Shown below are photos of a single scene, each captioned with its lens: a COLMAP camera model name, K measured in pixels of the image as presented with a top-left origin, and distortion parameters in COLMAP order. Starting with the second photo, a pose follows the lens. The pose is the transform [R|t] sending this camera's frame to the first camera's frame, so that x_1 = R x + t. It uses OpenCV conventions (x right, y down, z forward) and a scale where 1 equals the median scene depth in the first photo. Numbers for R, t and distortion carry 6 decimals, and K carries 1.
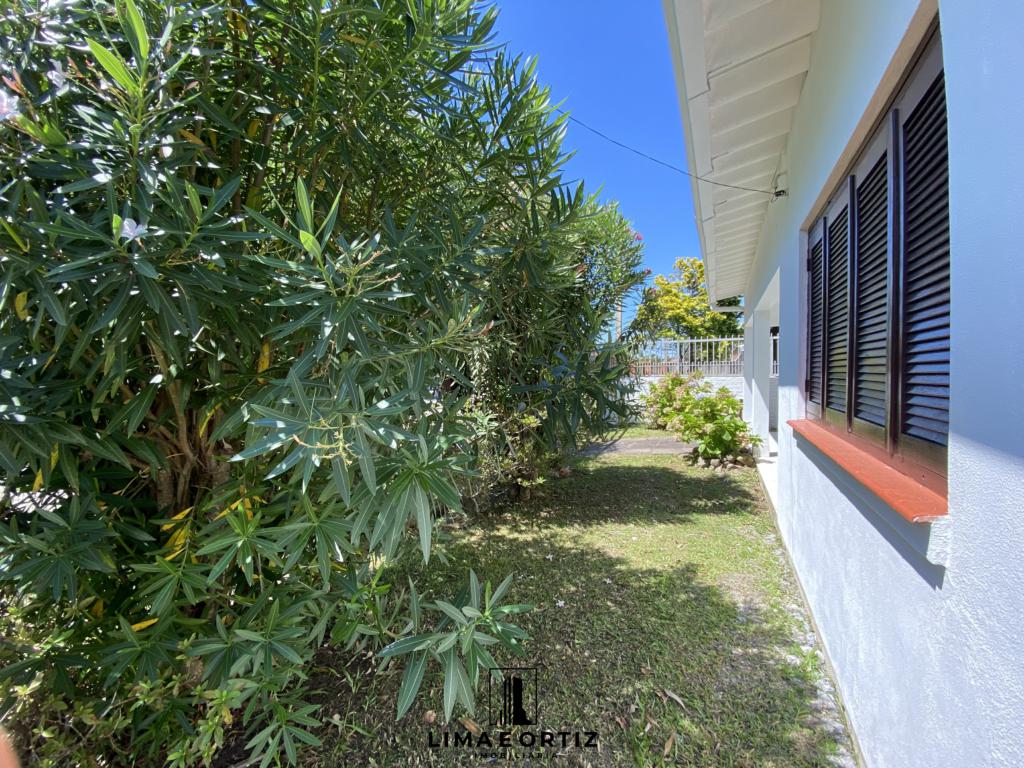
lens RADIAL K [[417.5, 0, 512.0], [0, 417.5, 384.0], [0, 0, 1]] dist [0.014335, -0.018121]
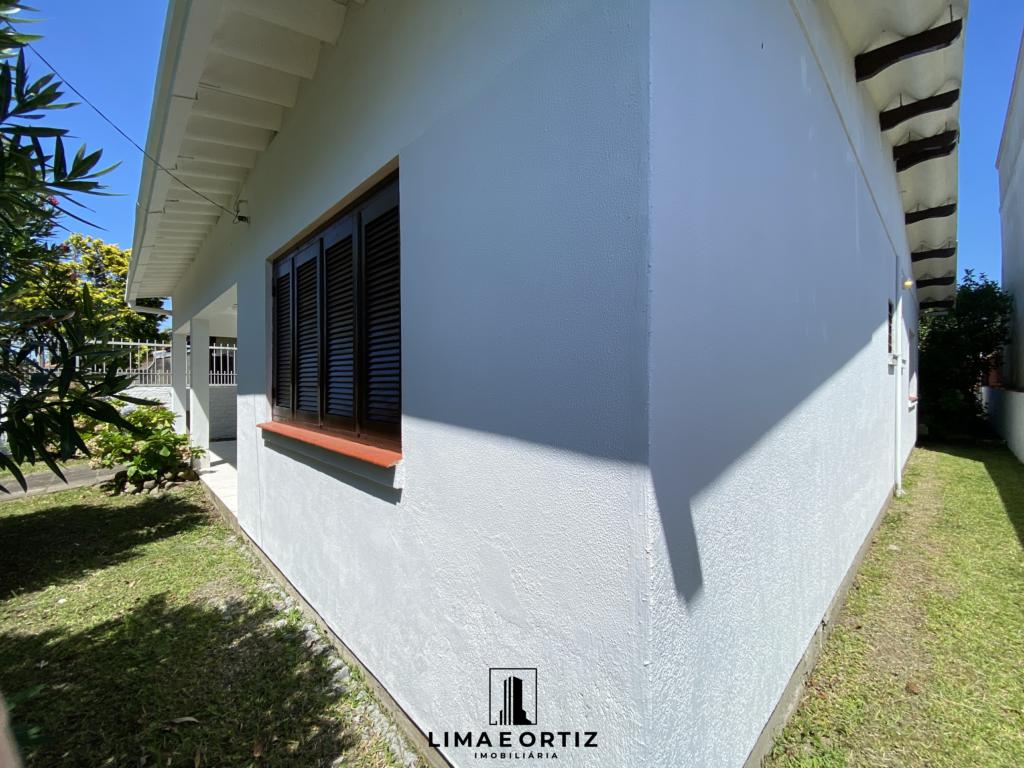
lens RADIAL K [[417.5, 0, 512.0], [0, 417.5, 384.0], [0, 0, 1]] dist [0.014335, -0.018121]
pose [[0.335046, 0.001893, 0.942200, -0.121725], [0.021579, 0.999720, -0.009682, 0.003285], [-0.941955, 0.023576, 0.334911, -0.018332]]
